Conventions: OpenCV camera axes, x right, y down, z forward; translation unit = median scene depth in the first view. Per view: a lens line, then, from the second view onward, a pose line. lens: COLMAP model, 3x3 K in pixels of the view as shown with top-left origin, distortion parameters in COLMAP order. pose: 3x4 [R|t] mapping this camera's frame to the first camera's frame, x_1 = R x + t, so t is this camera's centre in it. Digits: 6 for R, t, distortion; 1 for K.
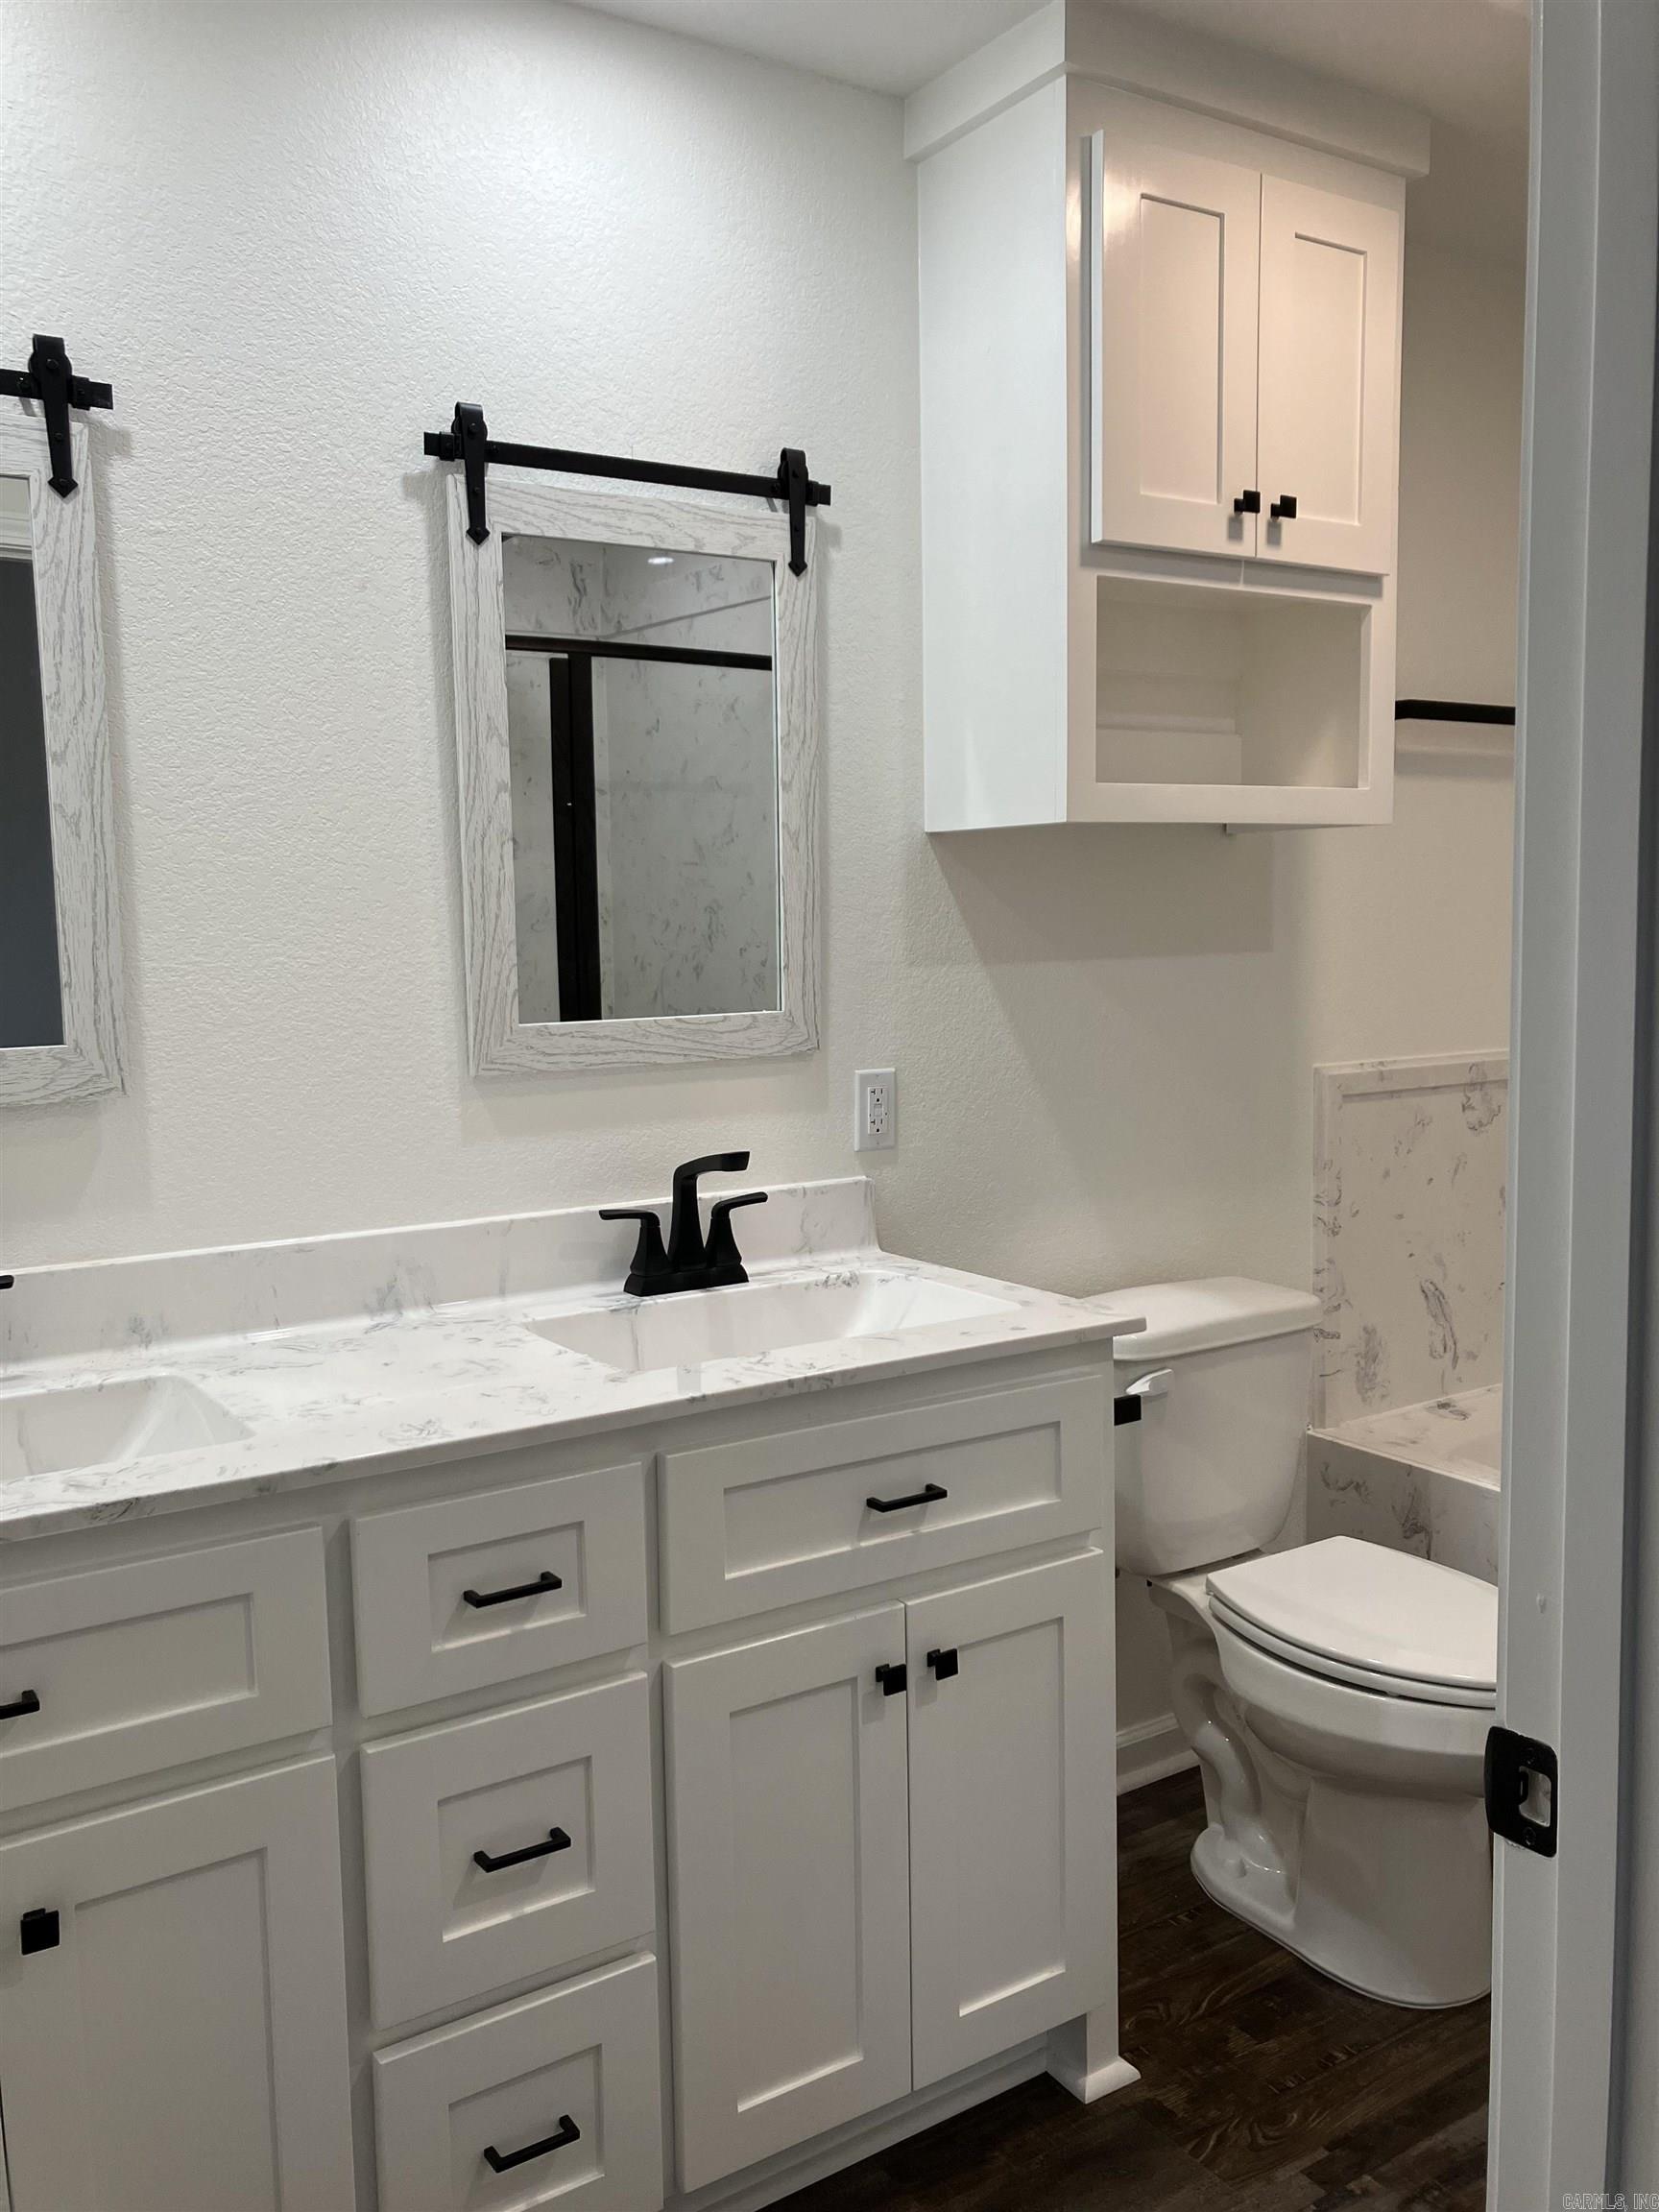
lens RADIAL K [[1805.3, 0, 827.6], [0, 1805.3, 1104.2], [0, 0, 1]] dist [0.040889, -0.055071]
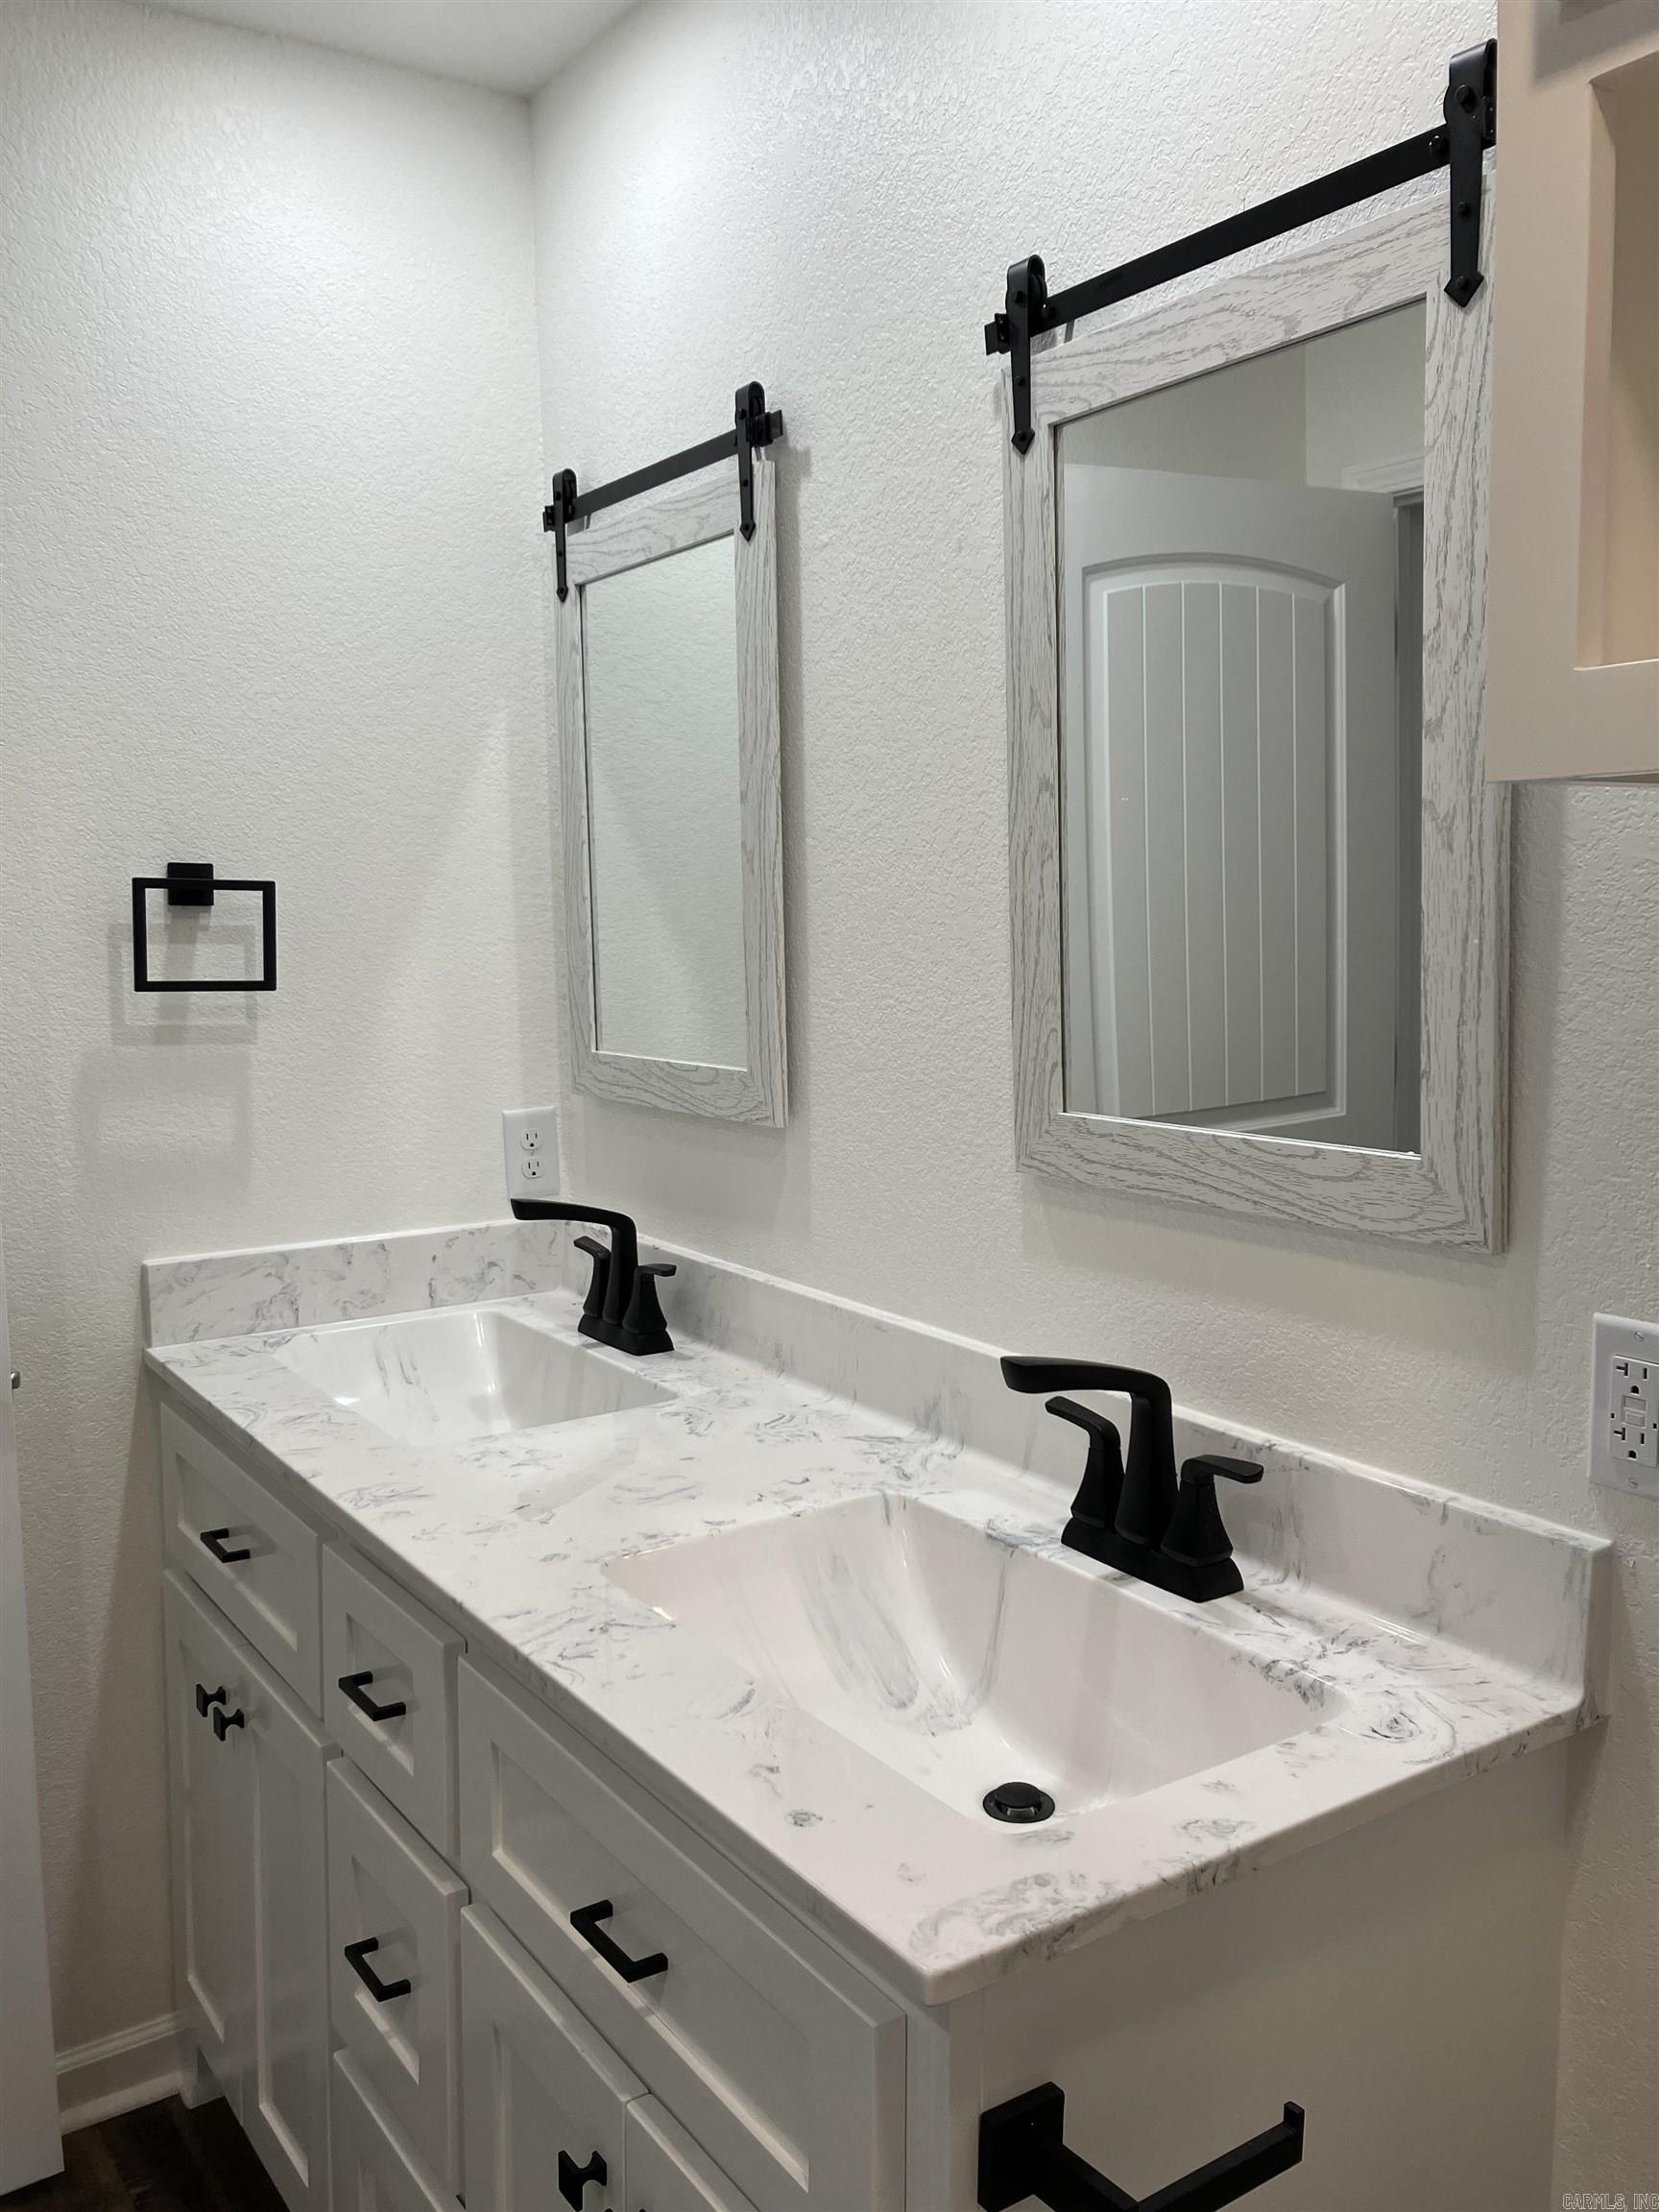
lens RADIAL K [[1805.3, 0, 852.2], [0, 1805.3, 1090.1], [0, 0, 1]] dist [0.040889, -0.055071]
pose [[0.022425, 0.118441, -0.992708, 0.534008], [-0.094370, 0.988775, 0.115840, -0.126821], [0.995285, 0.091084, 0.033350, 0.884321]]
